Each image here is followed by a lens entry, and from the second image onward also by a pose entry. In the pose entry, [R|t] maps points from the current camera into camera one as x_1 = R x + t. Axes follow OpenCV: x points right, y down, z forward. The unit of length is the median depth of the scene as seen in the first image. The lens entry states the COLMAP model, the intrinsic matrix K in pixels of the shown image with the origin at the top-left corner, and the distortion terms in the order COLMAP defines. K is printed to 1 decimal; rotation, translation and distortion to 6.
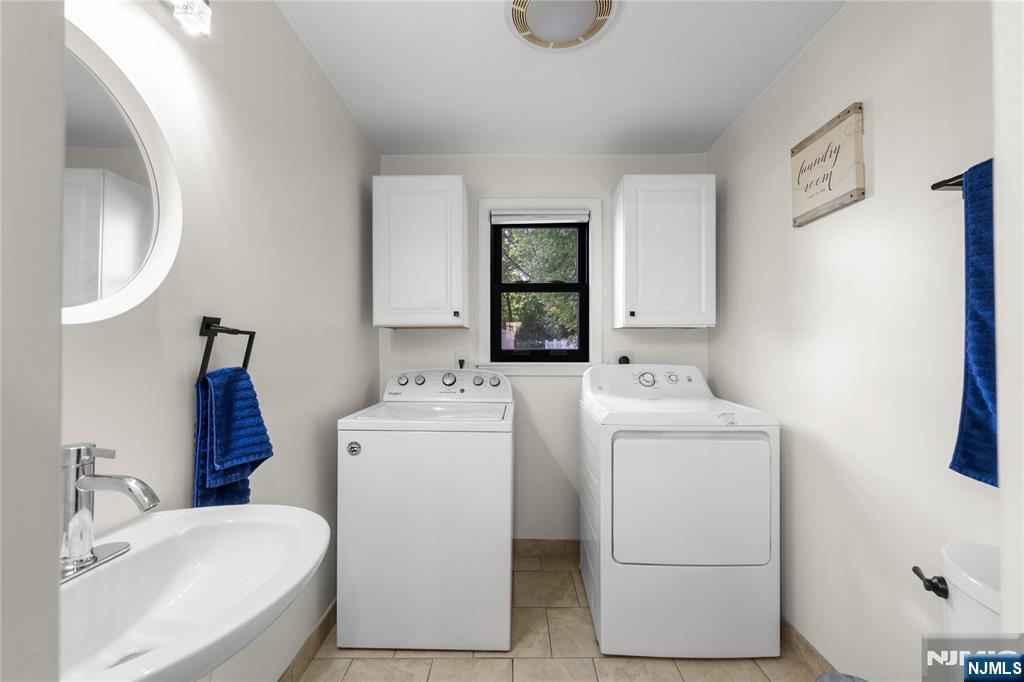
lens RADIAL K [[414.3, 0, 514.2], [0, 414.3, 337.0], [0, 0, 1]] dist [-0.000570, -0.000437]
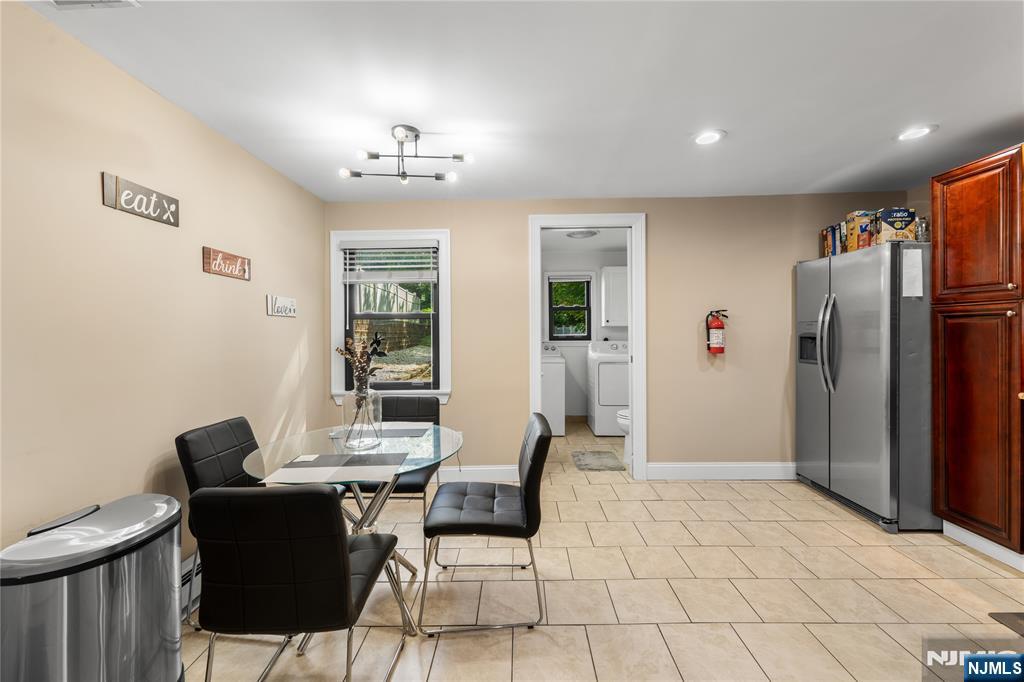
lens RADIAL K [[409.4, 0, 511.4], [0, 409.4, 333.9], [0, 0, 1]] dist [-0.000529, -0.000366]
pose [[0.999803, -0.007104, -0.018517, -0.261257], [0.007651, 0.999531, 0.029659, -0.056574], [0.018298, -0.029795, 0.999389, -1.518990]]
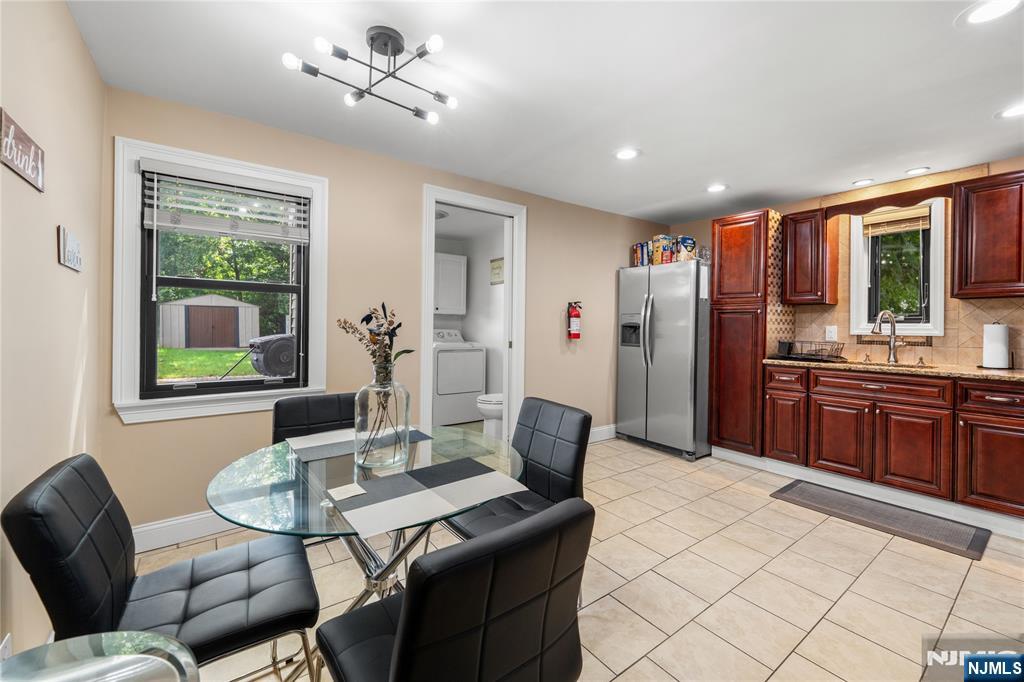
lens RADIAL K [[413.4, 0, 510.6], [0, 413.4, 328.1], [0, 0, 1]] dist [0.000759, -0.000183]
pose [[0.810550, 0.008109, 0.585613, -0.802917], [-0.029644, 0.999191, 0.027194, -0.019325], [-0.584919, -0.039402, 0.810134, -1.273110]]
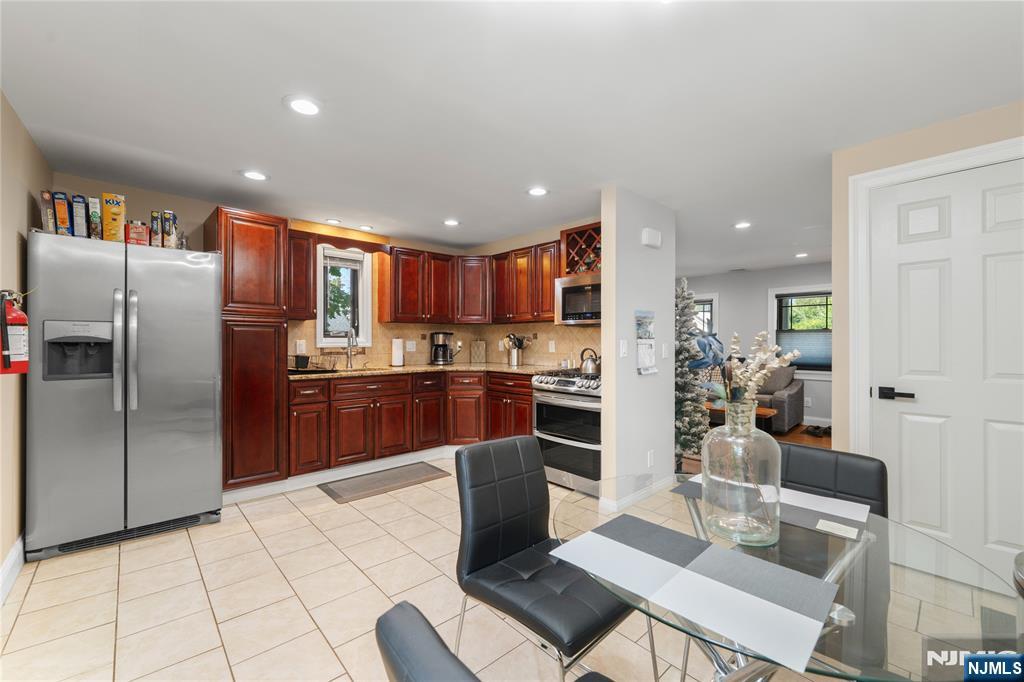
lens RADIAL K [[413.9, 0, 516.5], [0, 413.9, 341.6], [0, 0, 1]] dist [-0.001055, -0.000048]
pose [[-0.677008, 0.000166, 0.735975, -0.770143], [-0.020929, 0.999591, -0.019477, 0.000796], [-0.735678, -0.028589, -0.676728, -0.159417]]
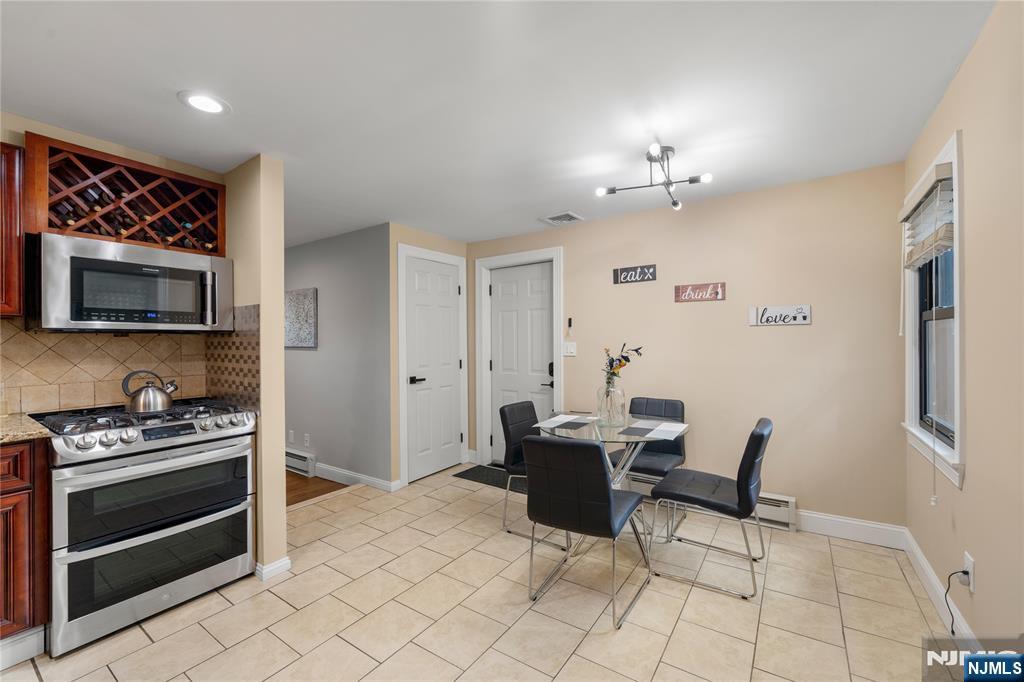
lens RADIAL K [[415.1, 0, 513.8], [0, 415.1, 340.4], [0, 0, 1]] dist [0.001527, -0.000088]
pose [[-0.568353, 0.007094, -0.822754, 0.571324], [0.032415, 0.999380, -0.013775, -0.039797], [0.822146, -0.034499, -0.568231, -0.197964]]
